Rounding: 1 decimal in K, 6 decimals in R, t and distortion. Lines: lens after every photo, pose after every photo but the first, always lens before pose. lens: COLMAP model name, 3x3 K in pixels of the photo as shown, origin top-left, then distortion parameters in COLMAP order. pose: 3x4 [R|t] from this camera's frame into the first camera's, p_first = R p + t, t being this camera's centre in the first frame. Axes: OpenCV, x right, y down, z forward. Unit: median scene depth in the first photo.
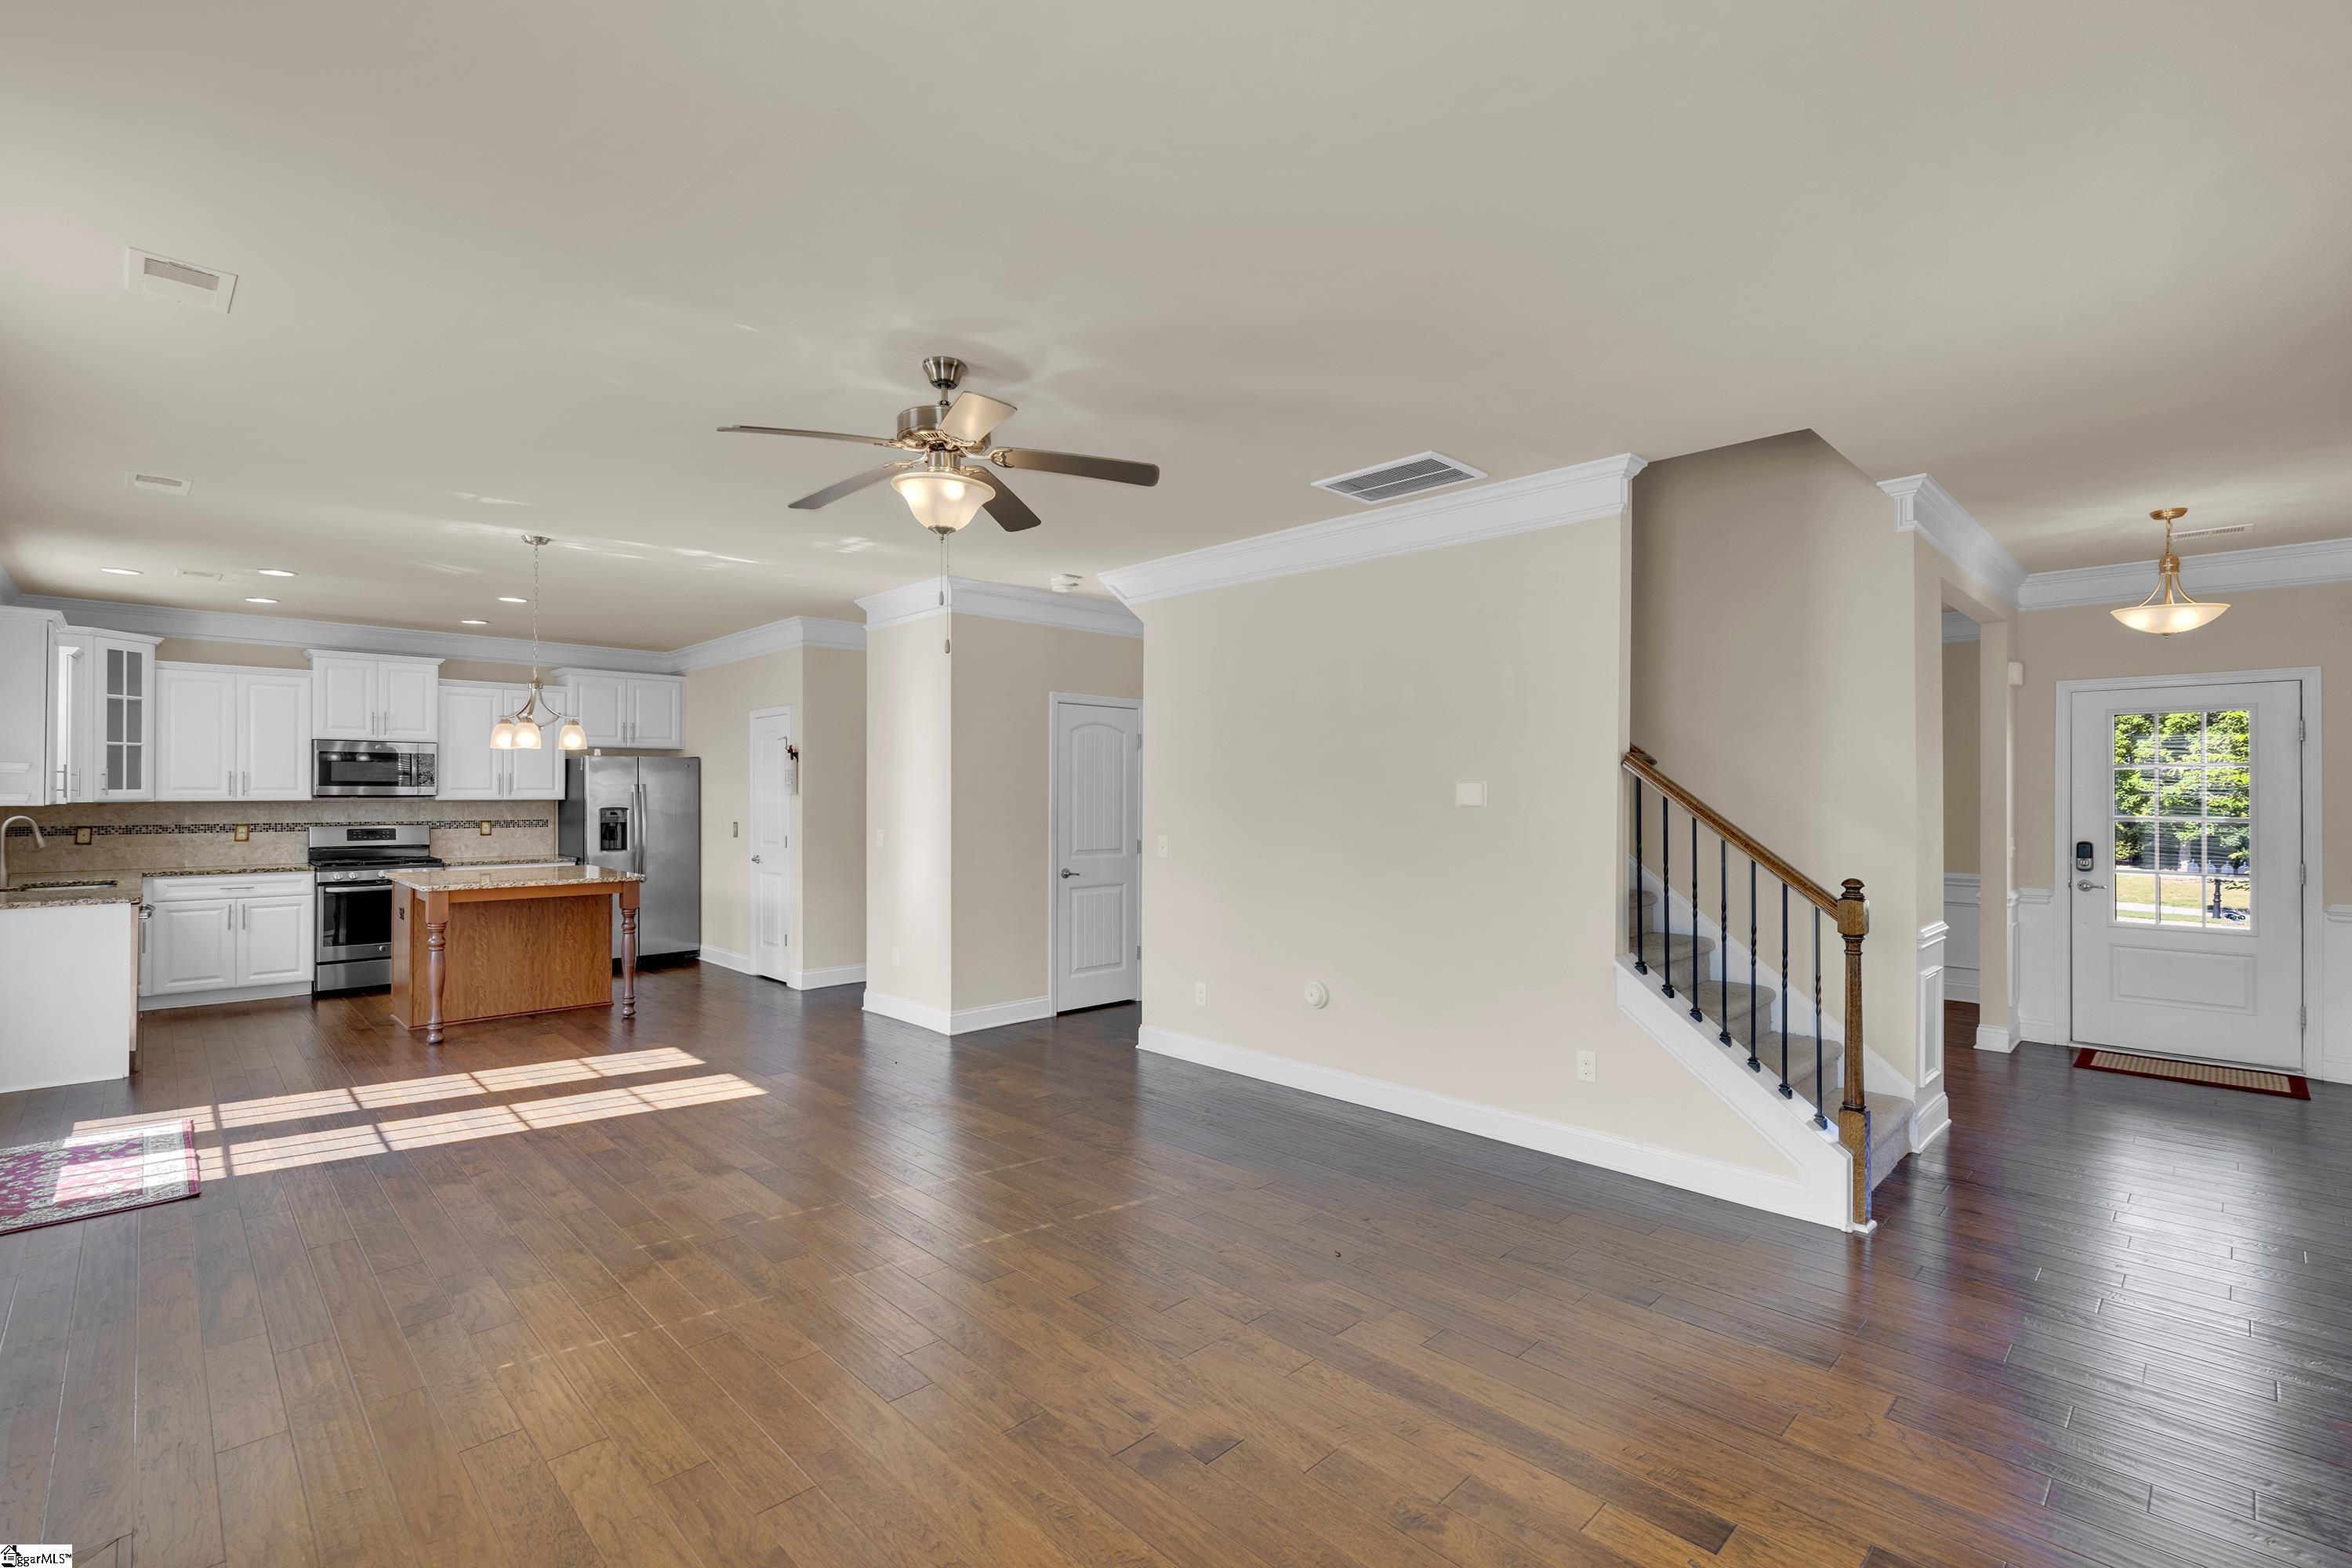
lens RADIAL K [[1055.4, 0, 1164.7], [0, 1055.4, 782.7], [0, 0, 1]] dist [0.000457, 0.000035]
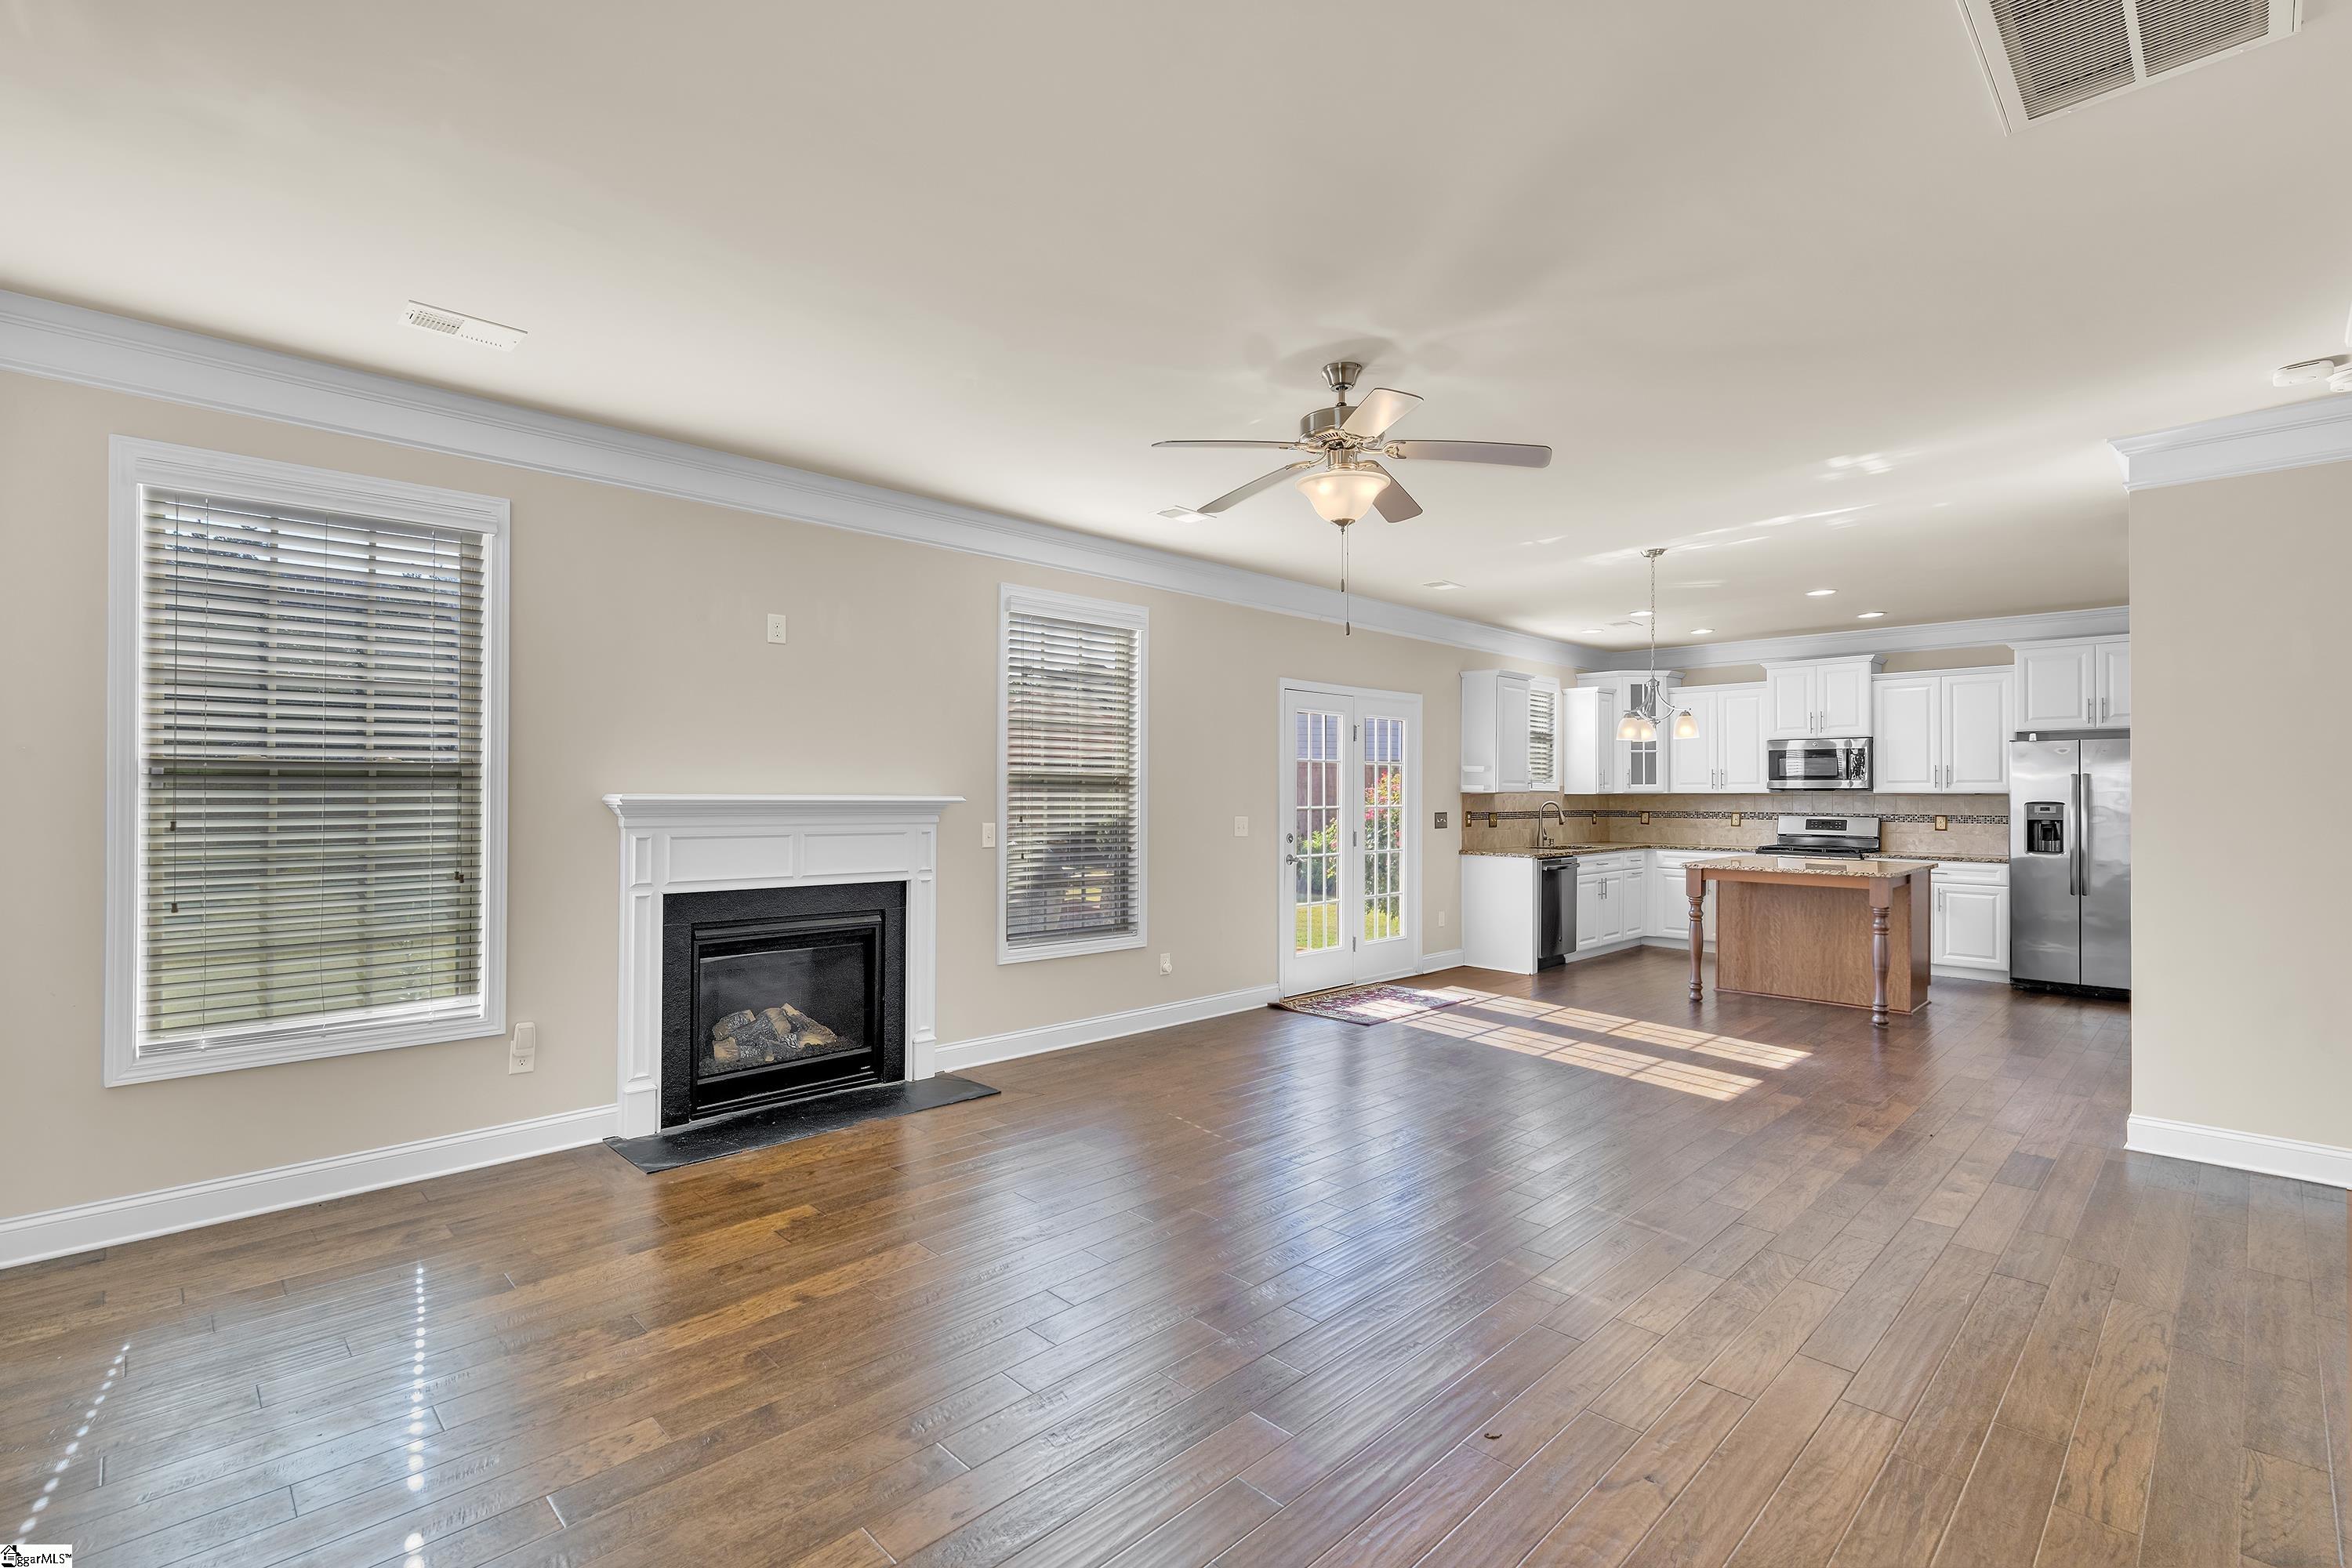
lens RADIAL K [[1055.4, 0, 1165.6], [0, 1055.4, 791.7], [0, 0, 1]] dist [0.000457, 0.000035]
pose [[0.006521, -0.004370, -0.999969, 0.339620], [0.006654, 0.999968, -0.004327, 0.015441], [0.999957, -0.006626, 0.006550, 0.317204]]
